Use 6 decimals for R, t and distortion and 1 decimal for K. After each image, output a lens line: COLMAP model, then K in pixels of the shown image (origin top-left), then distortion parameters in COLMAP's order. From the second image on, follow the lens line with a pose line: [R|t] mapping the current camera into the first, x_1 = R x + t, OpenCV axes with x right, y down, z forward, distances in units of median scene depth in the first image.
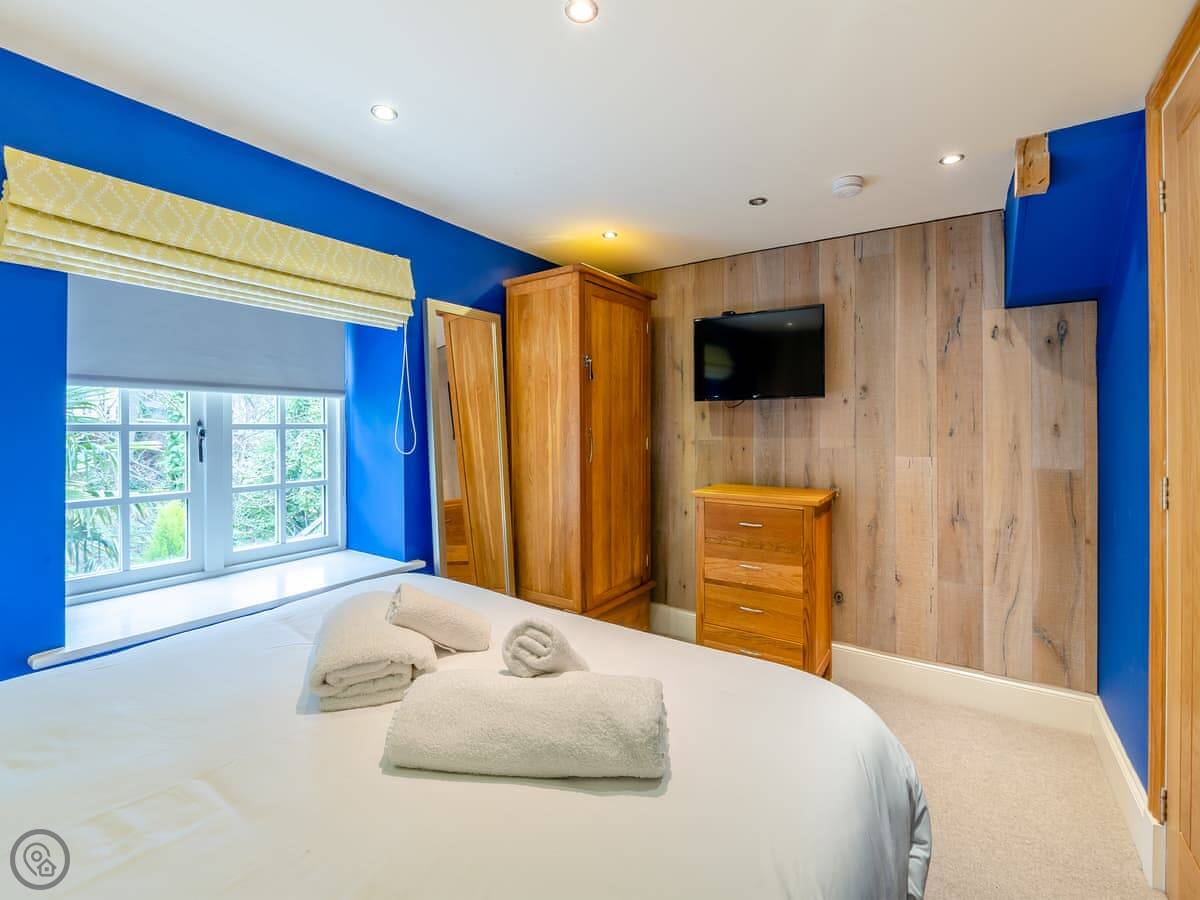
lens RADIAL K [[524.1, 0, 604.0], [0, 524.1, 432.0], [0, 0, 1]] dist [-0.002678, -0.000726]
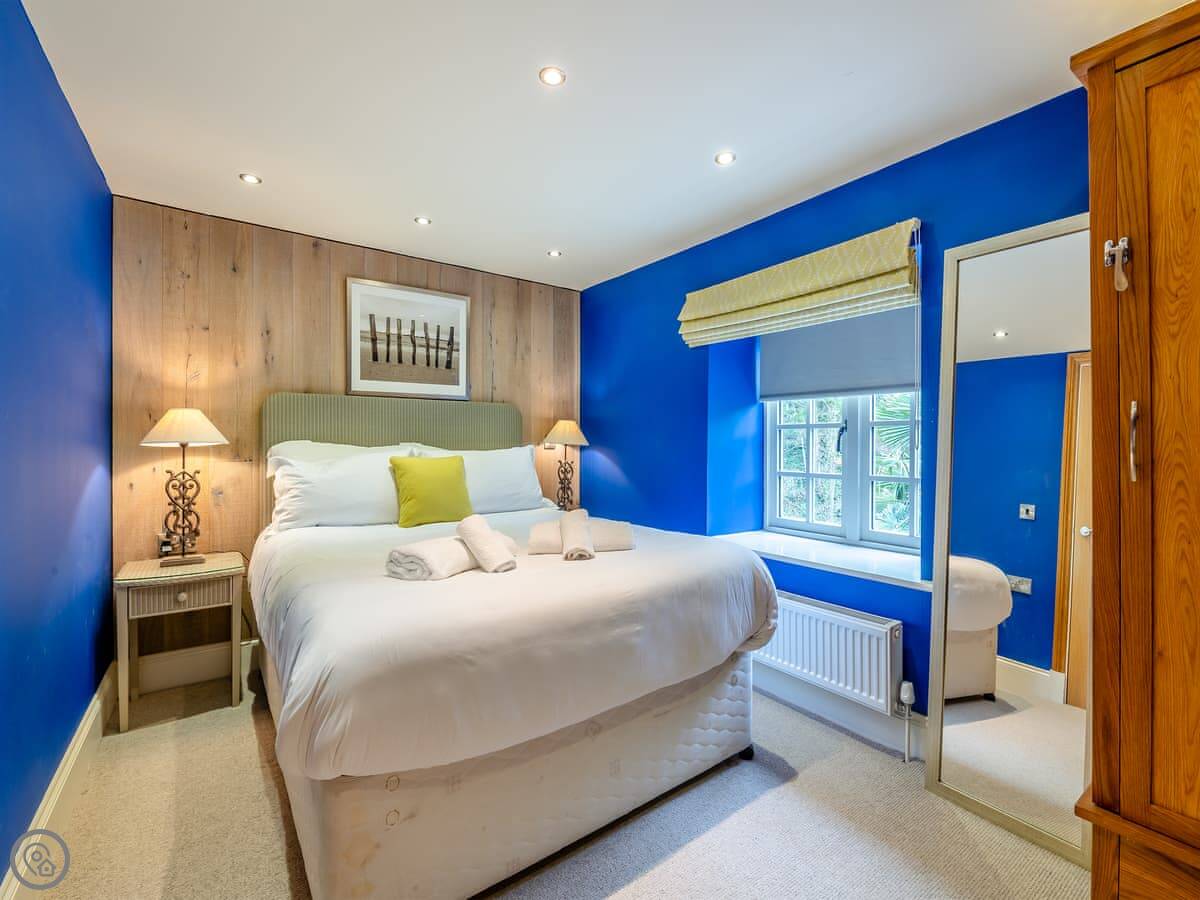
lens RADIAL K [[524.1, 0, 604.0], [0, 524.1, 432.0], [0, 0, 1]] dist [-0.002678, -0.000726]
pose [[-0.321962, -0.012792, -0.946666, 0.648985], [0.000990, 0.999904, -0.013848, 0.028547], [0.946752, -0.005396, -0.321919, 0.898634]]
